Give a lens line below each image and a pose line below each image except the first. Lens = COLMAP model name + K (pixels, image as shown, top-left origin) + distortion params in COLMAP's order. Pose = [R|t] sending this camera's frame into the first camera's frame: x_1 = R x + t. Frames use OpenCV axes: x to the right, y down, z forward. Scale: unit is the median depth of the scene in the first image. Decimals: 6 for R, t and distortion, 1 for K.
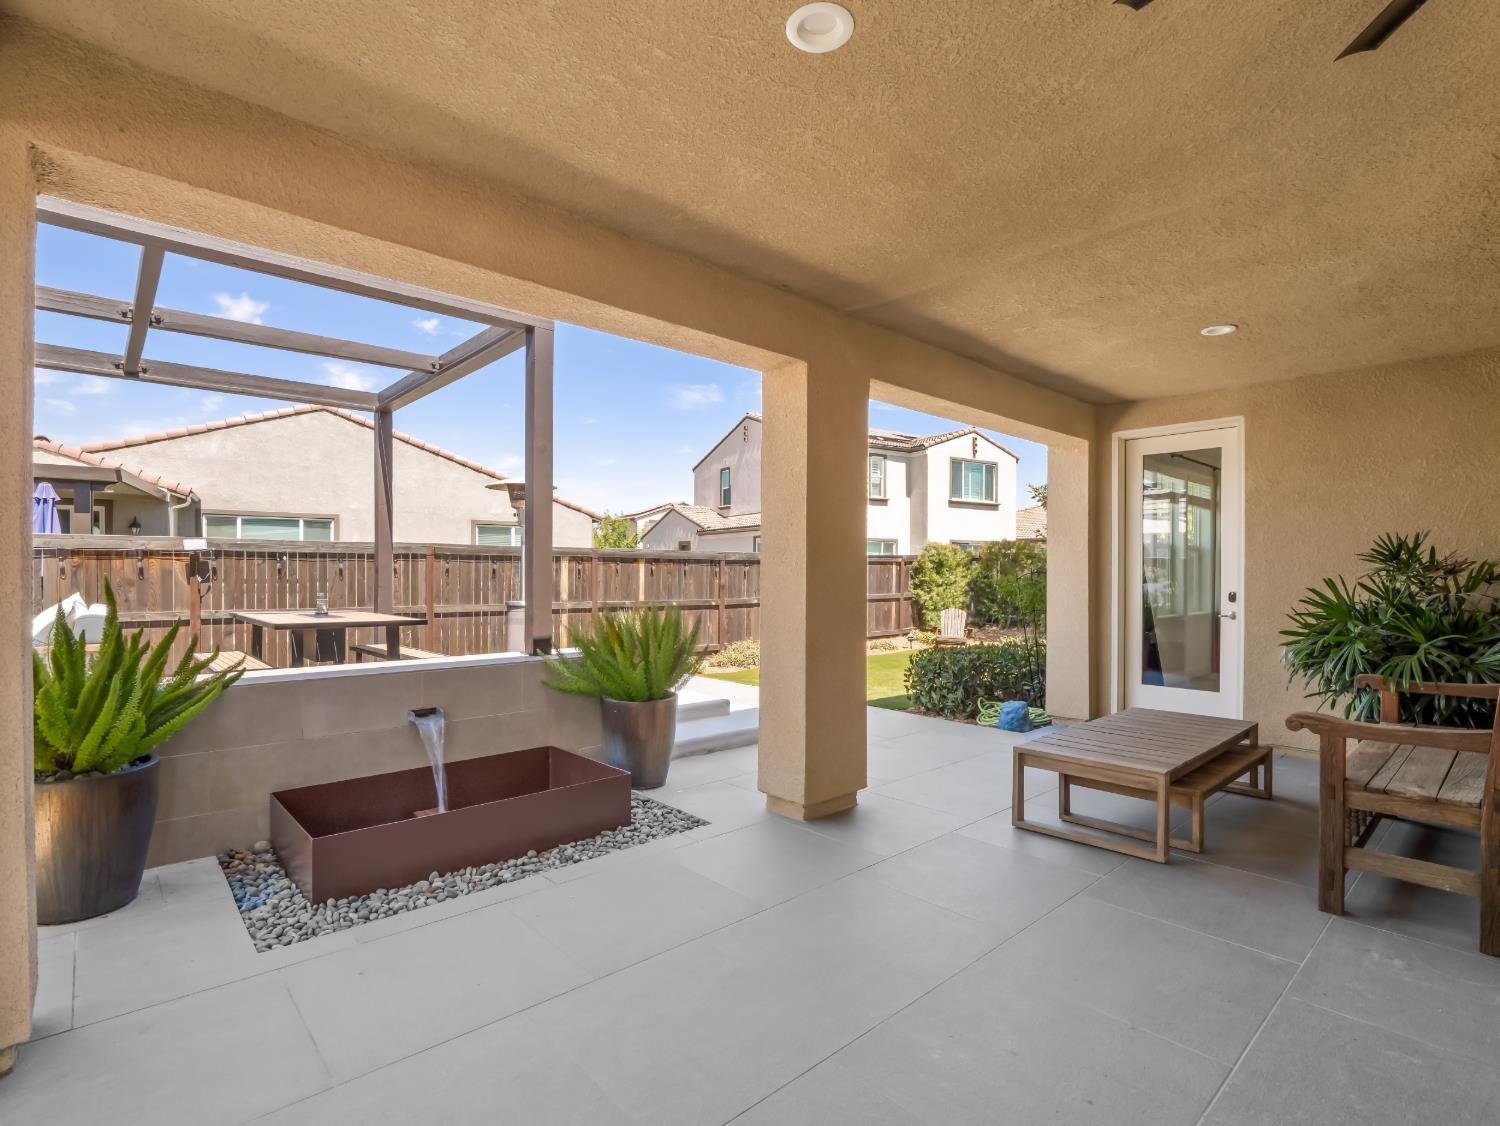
lens RADIAL K [[725.7, 0, 772.2], [0, 725.7, 581.2], [0, 0, 1]] dist [-0.011852, -0.003728]
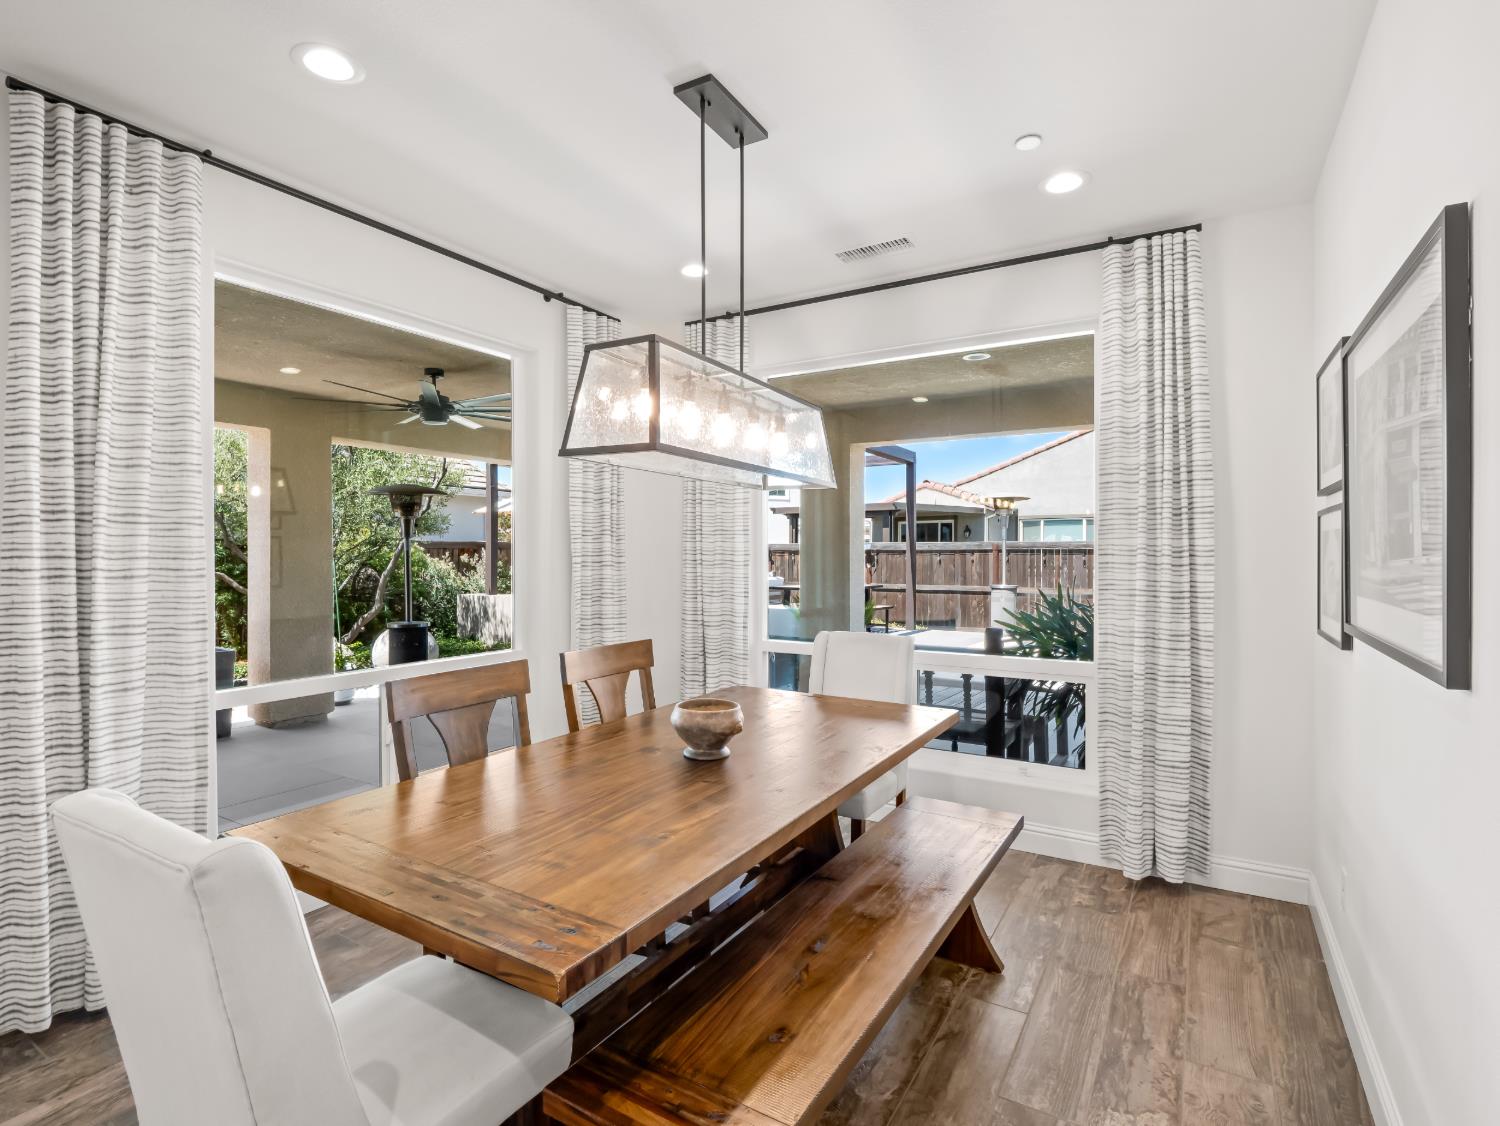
lens RADIAL K [[755.1, 0, 743.9], [0, 755.1, 560.6], [0, 0, 1]] dist [-0.010670, -0.003773]
pose [[0.262620, 0.002893, -0.964895, 0.466193], [-0.012564, 0.999921, -0.000421, -0.005729], [0.964818, 0.012233, 0.262635, 0.098823]]
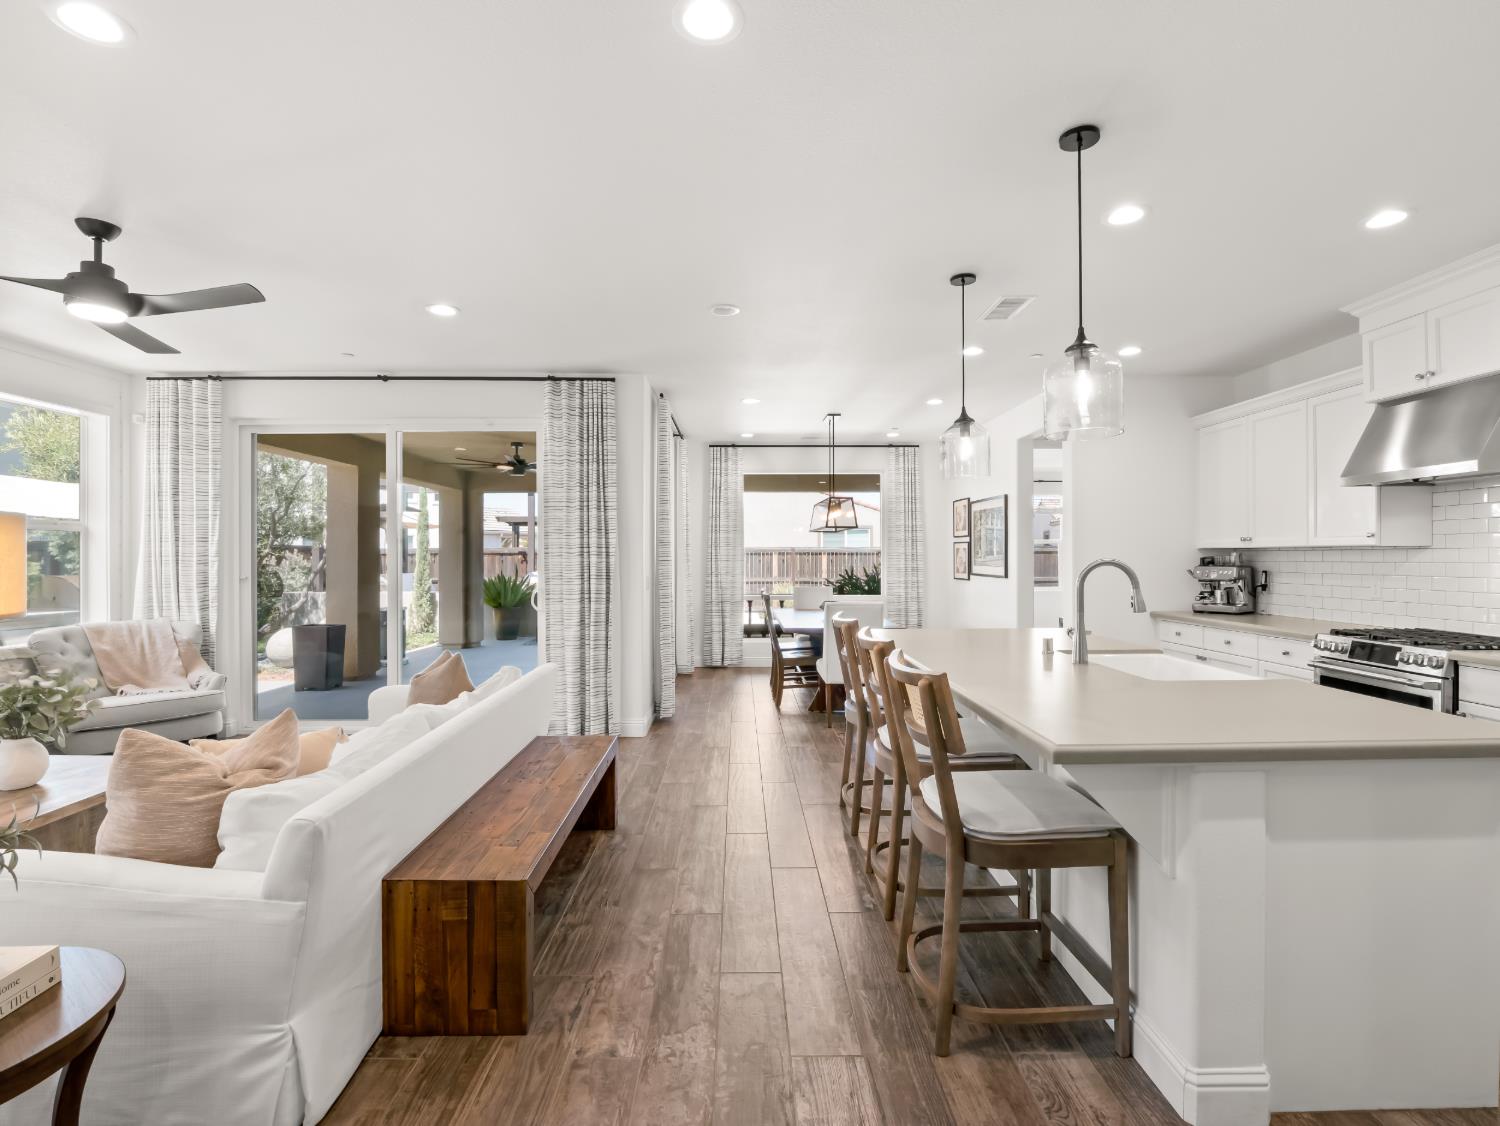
lens RADIAL K [[725.7, 0, 750.5], [0, 725.7, 559.5], [0, 0, 1]] dist [-0.011852, -0.003728]
pose [[0.736474, -0.003349, -0.676457, 0.594469], [-0.004256, 0.999945, -0.009584, 0.000506], [0.676452, 0.009937, 0.736420, -0.240432]]
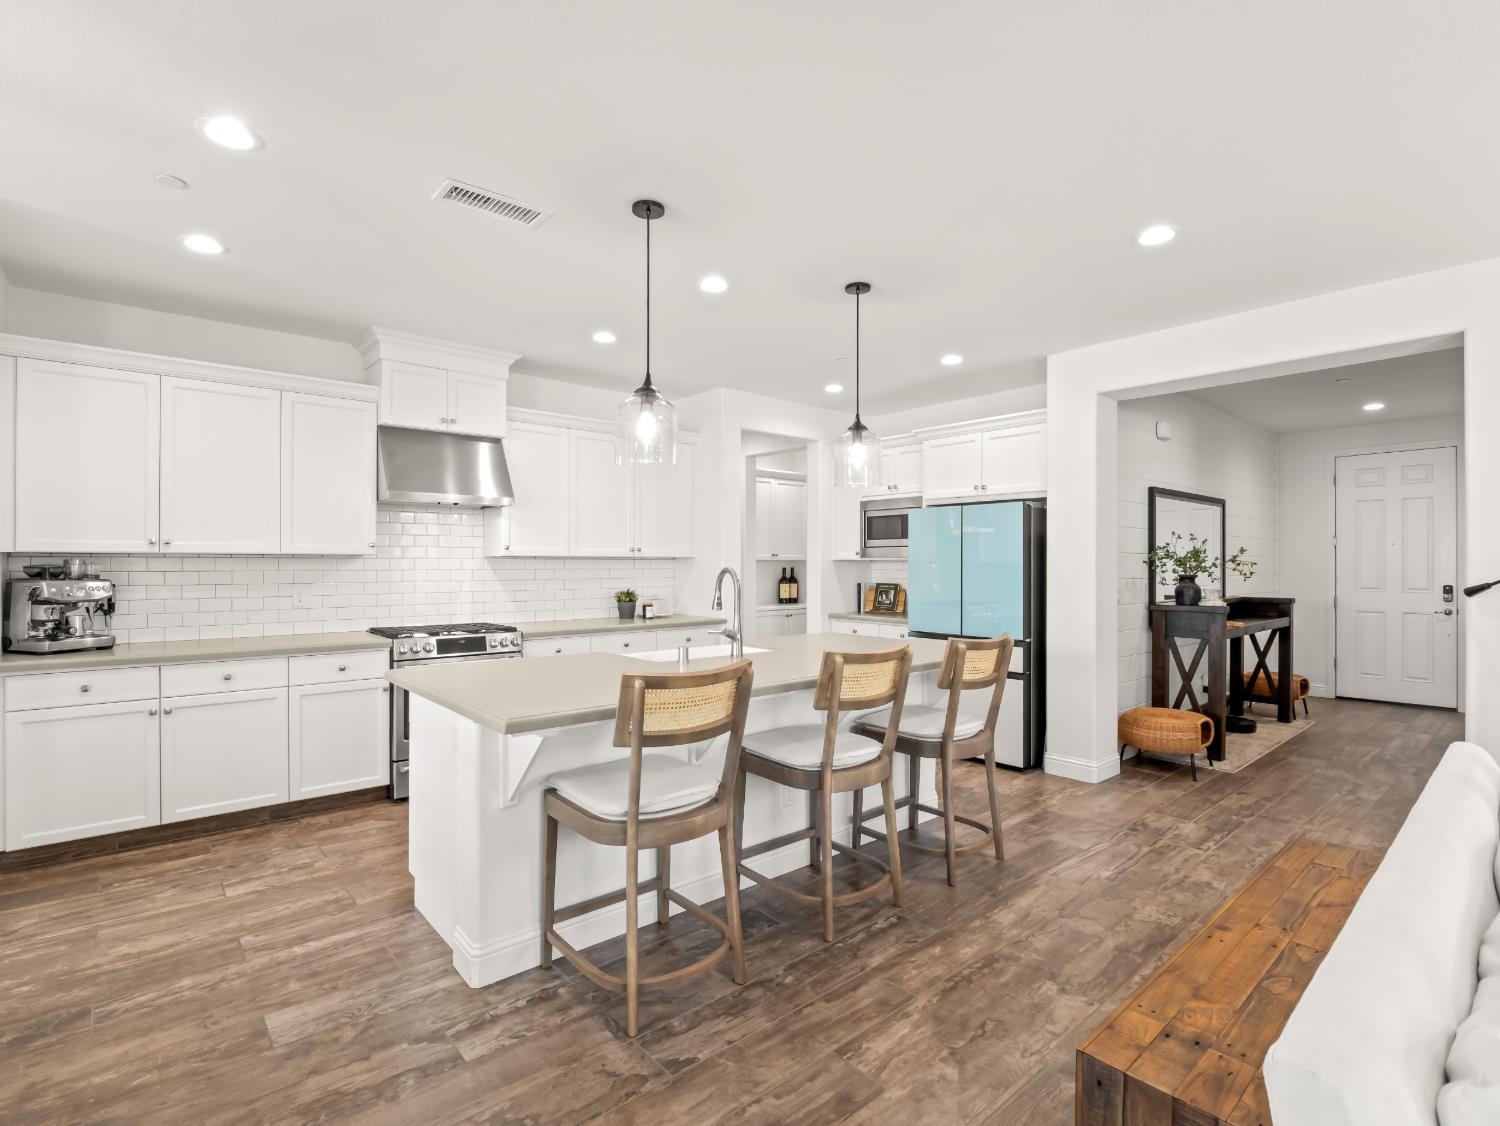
lens RADIAL K [[725.7, 0, 755.1], [0, 725.7, 556.2], [0, 0, 1]] dist [-0.011852, -0.003728]
pose [[0.042839, 0.006868, 0.999058, 0.312521], [0.015160, 0.999857, -0.007523, -0.003018], [-0.998967, 0.015468, 0.042729, -0.060076]]
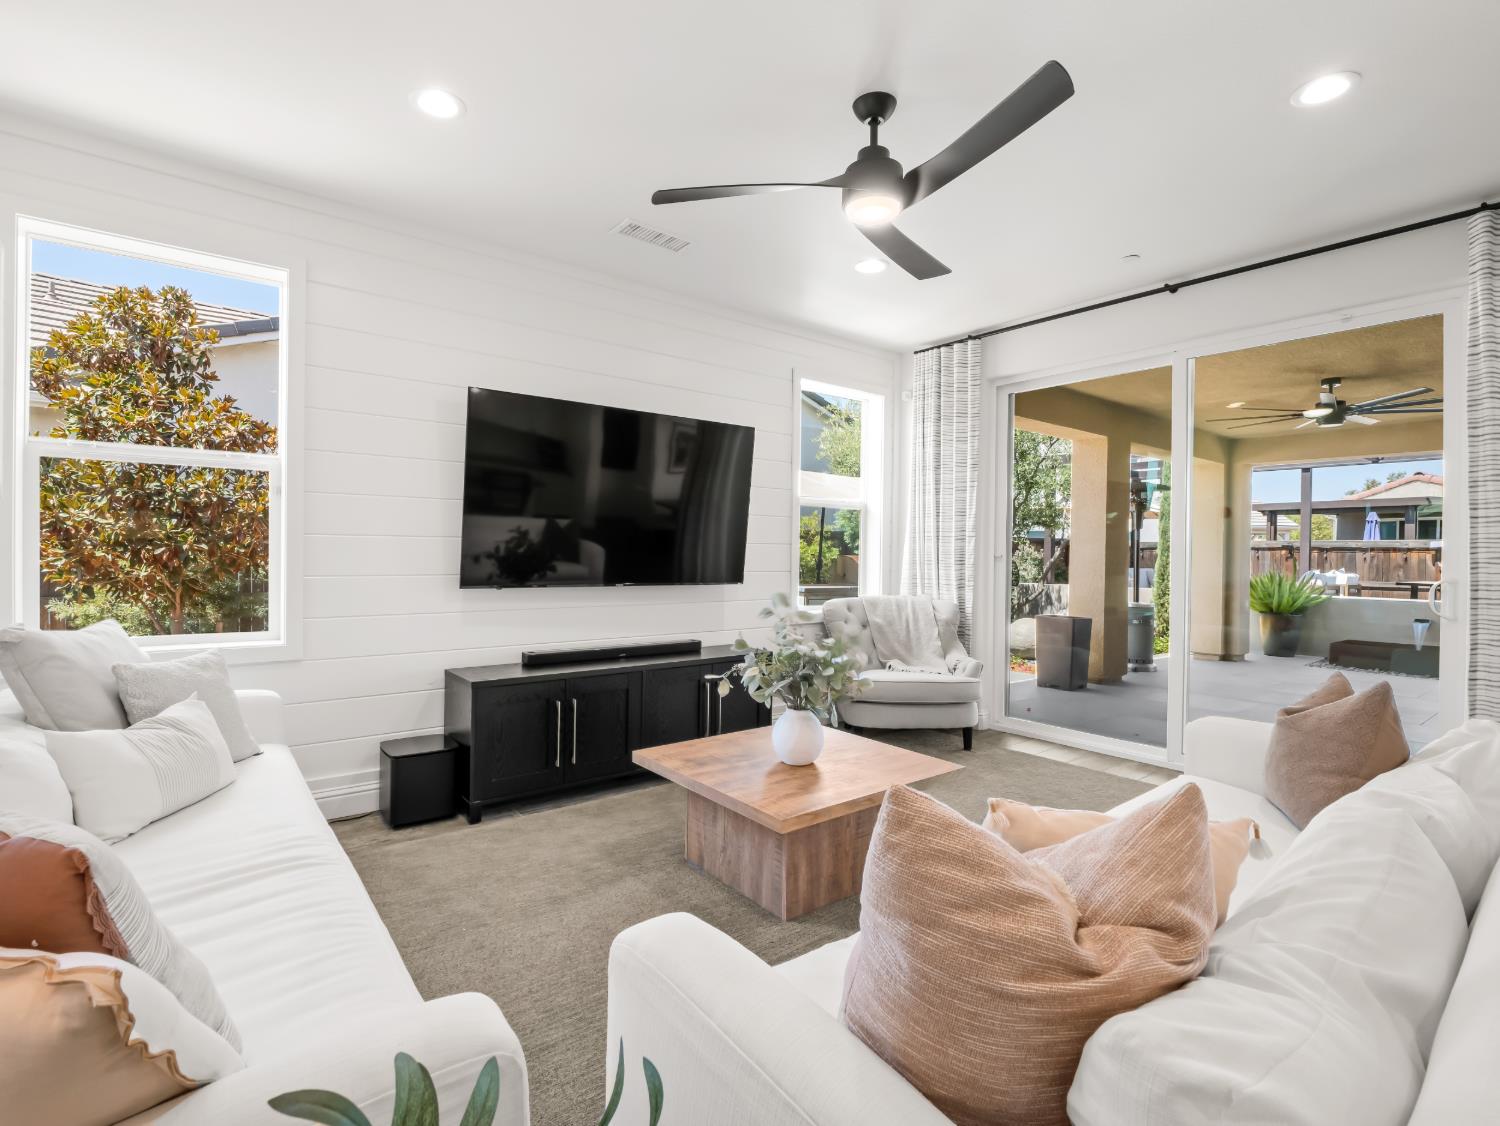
lens RADIAL K [[725.7, 0, 749.2], [0, 725.7, 555.6], [0, 0, 1]] dist [-0.011852, -0.003728]
pose [[-0.085777, -0.002972, -0.996310, 0.497988], [-0.026846, 0.999639, -0.000670, 0.010377], [0.995953, 0.026690, -0.085825, -0.229952]]
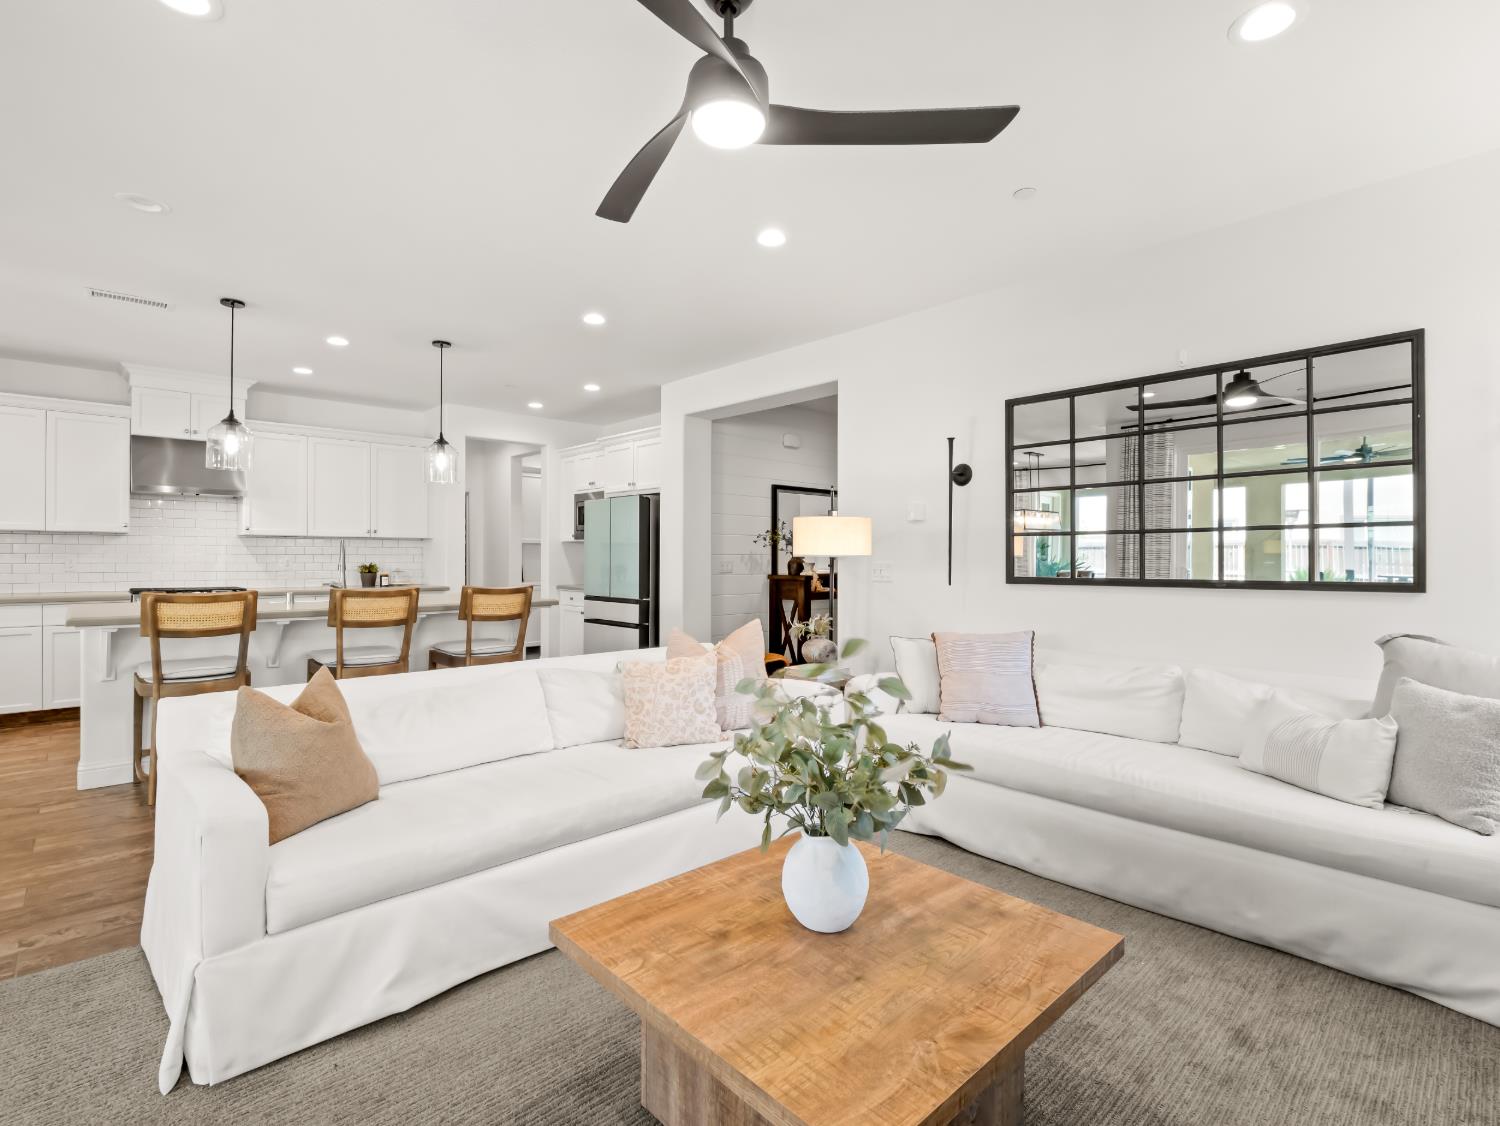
lens RADIAL K [[725.7, 0, 751.1], [0, 725.7, 551.2], [0, 0, 1]] dist [-0.011852, -0.003728]
pose [[0.001653, 0.004591, 0.999988, 0.216725], [0.011915, 0.999918, -0.004610, 0.007339], [-0.999928, 0.011923, 0.001598, -0.222792]]
